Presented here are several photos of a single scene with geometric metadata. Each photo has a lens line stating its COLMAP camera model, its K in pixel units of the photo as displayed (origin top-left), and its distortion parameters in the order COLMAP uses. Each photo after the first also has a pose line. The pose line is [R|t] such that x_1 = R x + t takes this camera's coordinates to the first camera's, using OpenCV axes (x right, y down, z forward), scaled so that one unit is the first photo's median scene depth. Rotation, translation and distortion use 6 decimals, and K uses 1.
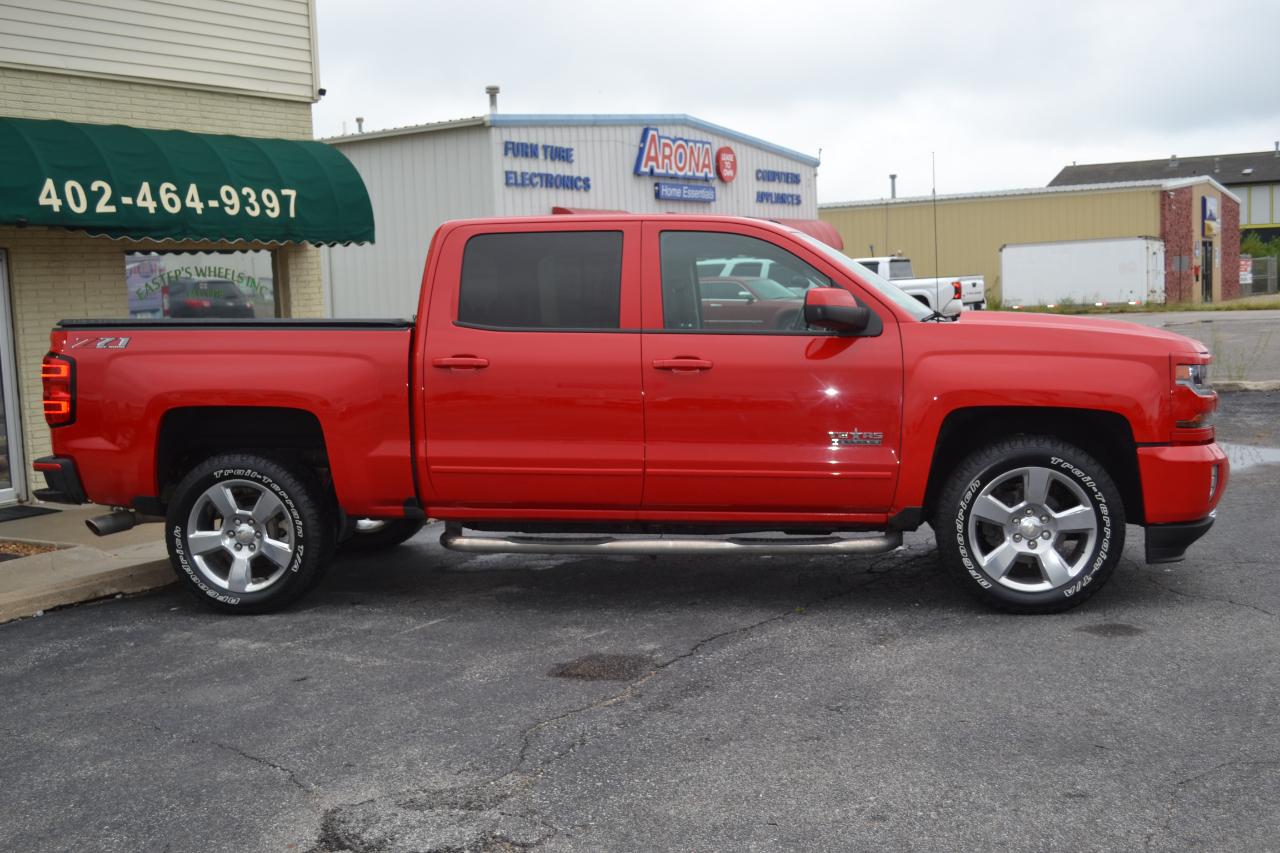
lens RADIAL K [[1387.9, 0, 640.0], [0, 1387.9, 426.5], [0, 0, 1]] dist [-0.054766, -0.013677]
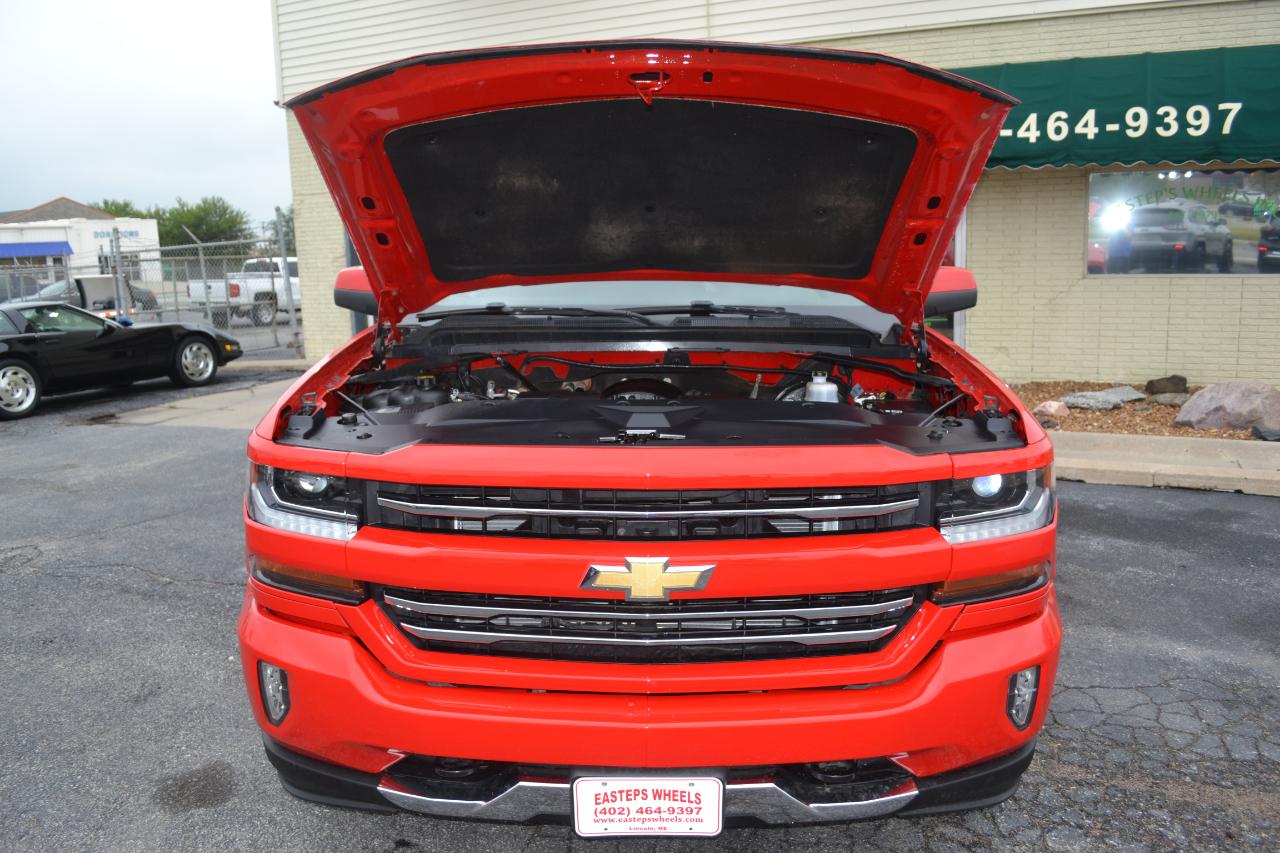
lens RADIAL K [[1019.1, 0, 640.0], [0, 1019.1, 426.5], [0, 0, 1]] dist [-0.085809, 0.006580]
pose [[0.134740, 0.212843, -0.967751, 0.400500], [-0.066855, 0.976385, 0.205434, -0.075498], [0.988623, 0.037019, 0.145788, 0.572295]]
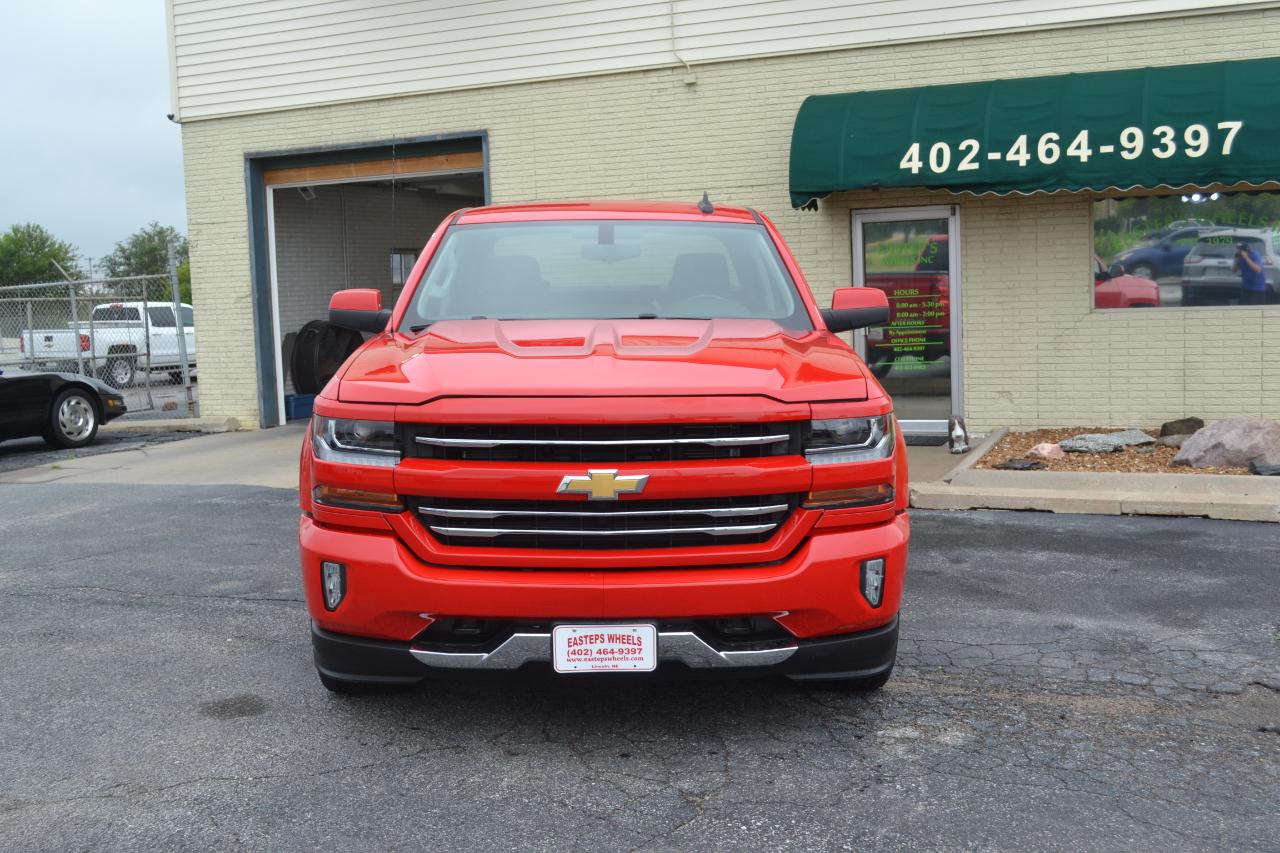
lens RADIAL K [[1387.9, 0, 640.0], [0, 1387.9, 426.5], [0, 0, 1]] dist [-0.054766, -0.013677]
pose [[0.164092, 0.135357, -0.977114, 0.588510], [-0.064811, 0.989880, 0.126242, -0.074056], [0.984314, 0.042612, 0.171204, 0.547223]]
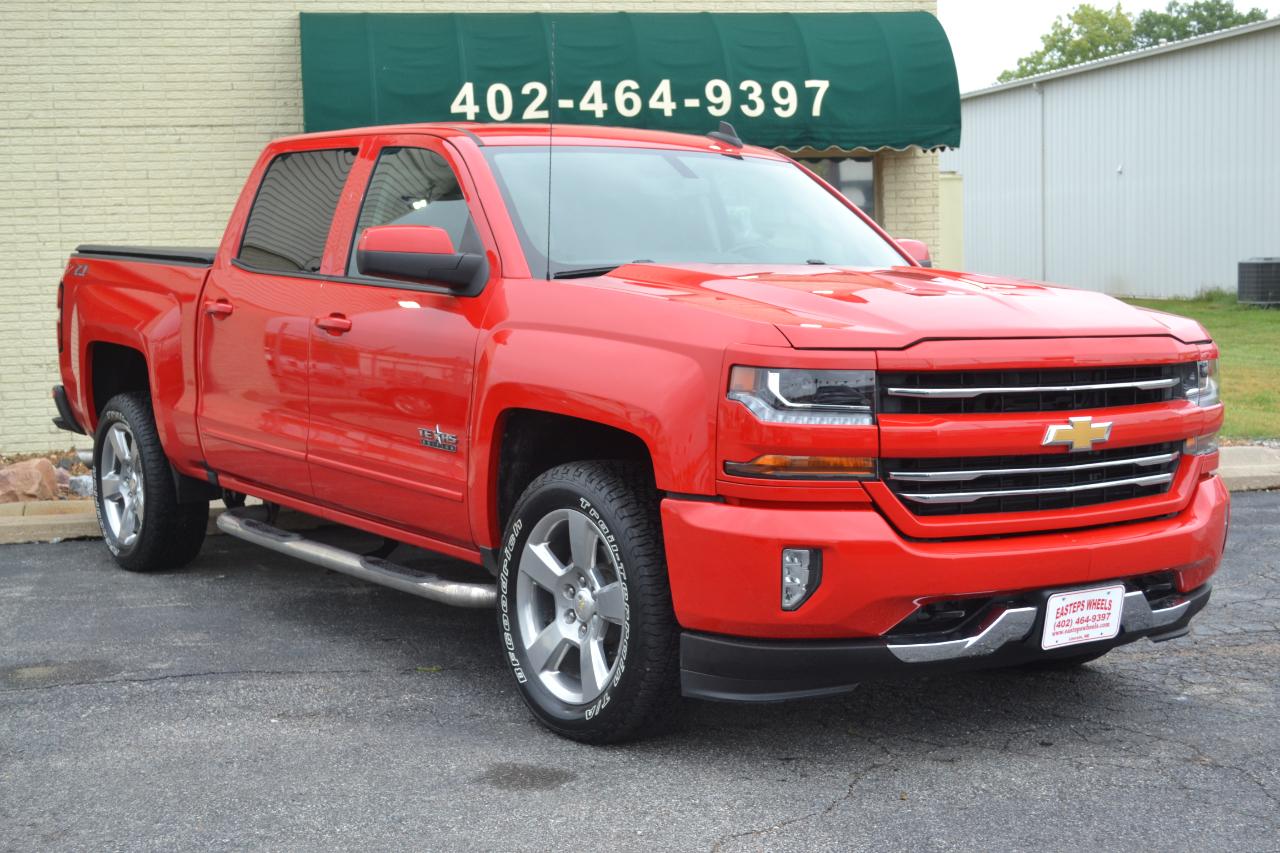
lens RADIAL K [[1854.6, 0, 610.7], [0, 1854.6, 427.4], [0, 0, 1]] dist [-0.032090, 0.020942]
pose [[0.688228, 0.092798, -0.719535, 0.471478], [-0.074604, 0.995580, 0.057042, -0.030427], [0.721648, 0.014423, 0.692110, 0.215913]]
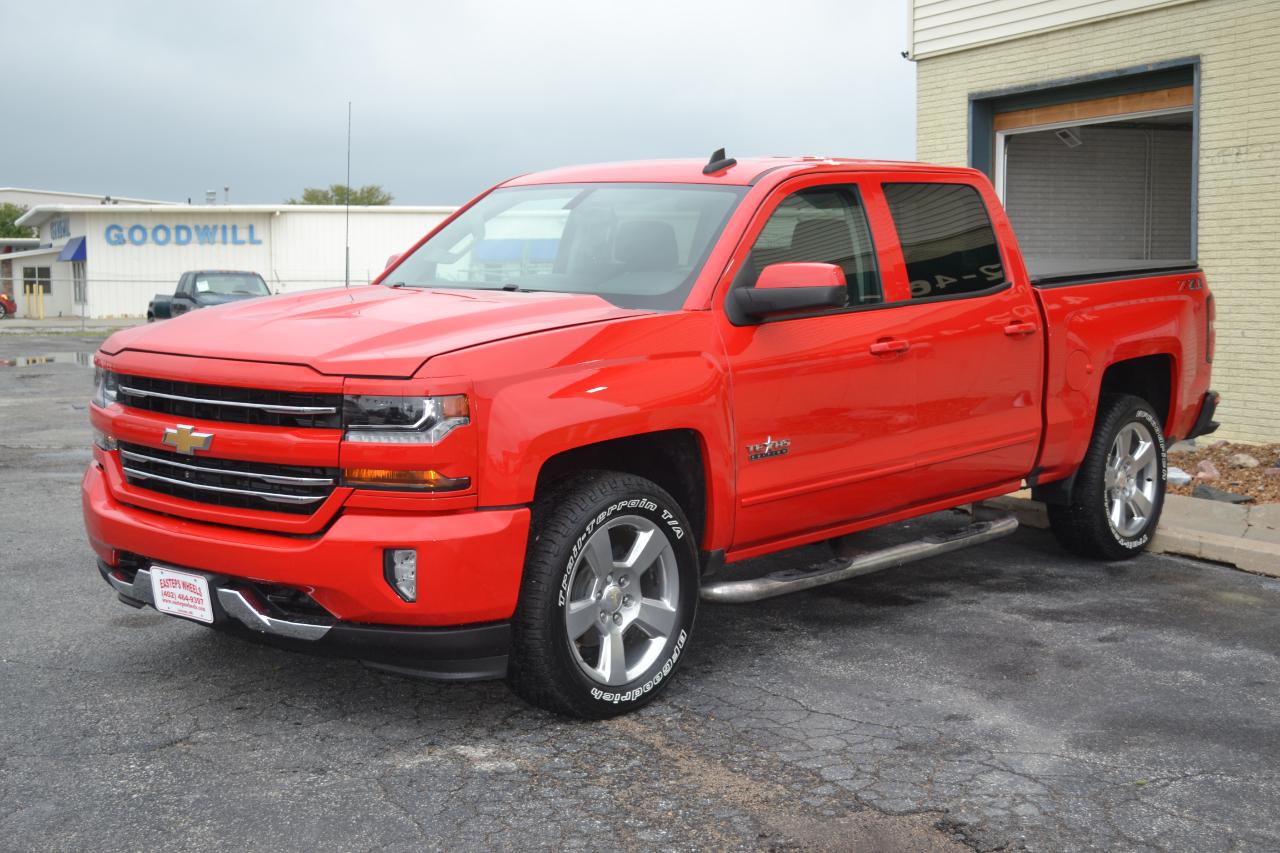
lens RADIAL K [[1780.1, 0, 640.0], [0, 1780.1, 426.5], [0, 0, 1]] dist [-0.036114, -0.016527]
pose [[-0.535690, 0.114730, -0.836584, 0.578281], [-0.049924, 0.984691, 0.167009, -0.104747], [0.842937, 0.131231, -0.521761, 0.965942]]
